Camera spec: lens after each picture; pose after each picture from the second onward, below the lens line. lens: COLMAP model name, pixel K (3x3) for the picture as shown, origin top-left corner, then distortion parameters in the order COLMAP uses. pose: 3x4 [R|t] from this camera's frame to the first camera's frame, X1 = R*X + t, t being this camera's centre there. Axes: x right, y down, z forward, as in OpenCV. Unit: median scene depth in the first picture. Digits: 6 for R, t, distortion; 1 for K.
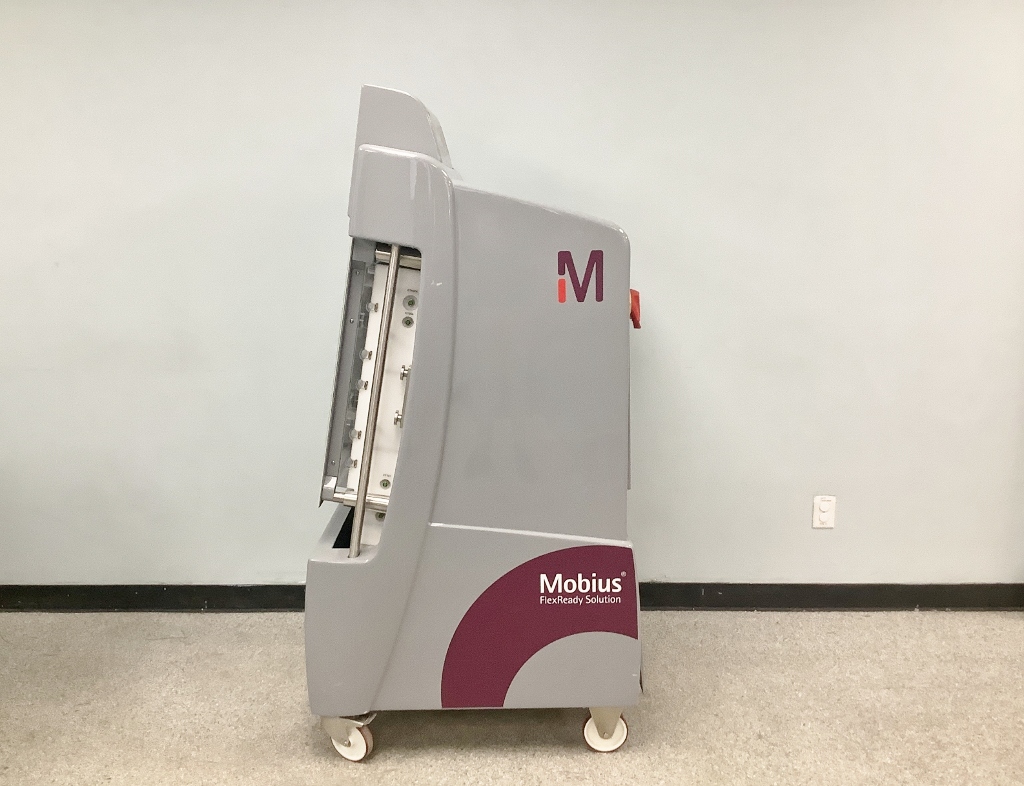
lens RADIAL K [[965.9, 0, 496.4], [0, 965.9, 390.8], [0, 0, 1]] dist [0.064672, -0.076180]
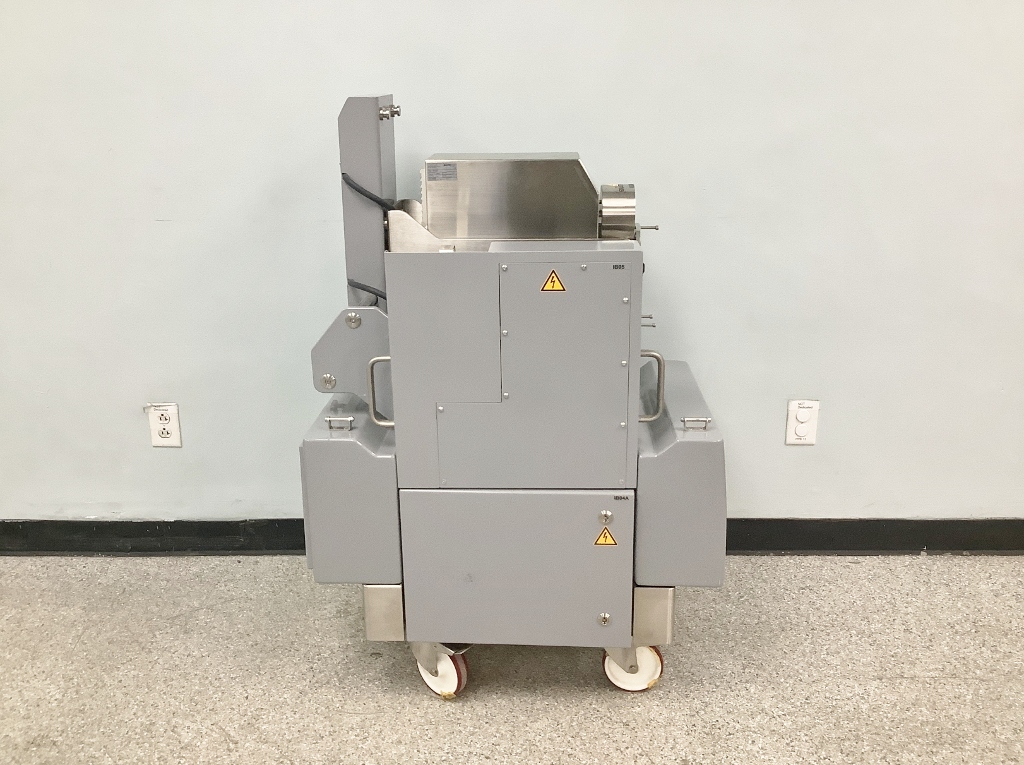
lens RADIAL K [[932.2, 0, 512.0], [0, 932.2, 382.5], [0, 0, 1]] dist [0.060346, -0.108652]
pose [[0.999997, 0.000670, -0.002241, 0.141657], [-0.000439, 0.994843, 0.101430, 0.028217], [0.002297, -0.101429, 0.994840, 0.358468]]
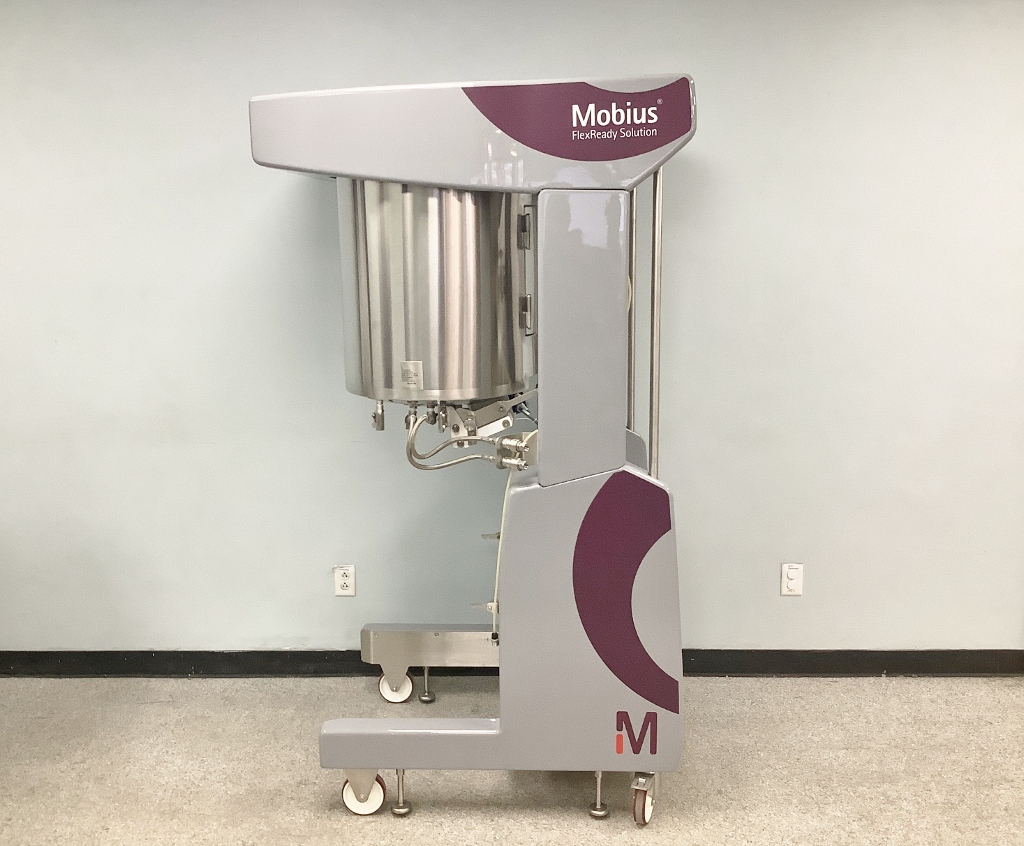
lens RADIAL K [[1055.7, 0, 485.9], [0, 1055.7, 423.4], [0, 0, 1]] dist [0.091088, -0.128195]
pose [[0.999977, -0.000572, -0.006733, 0.022648], [0.000395, 0.999655, -0.026272, -0.013562], [0.006745, 0.026269, 0.999632, -0.156558]]
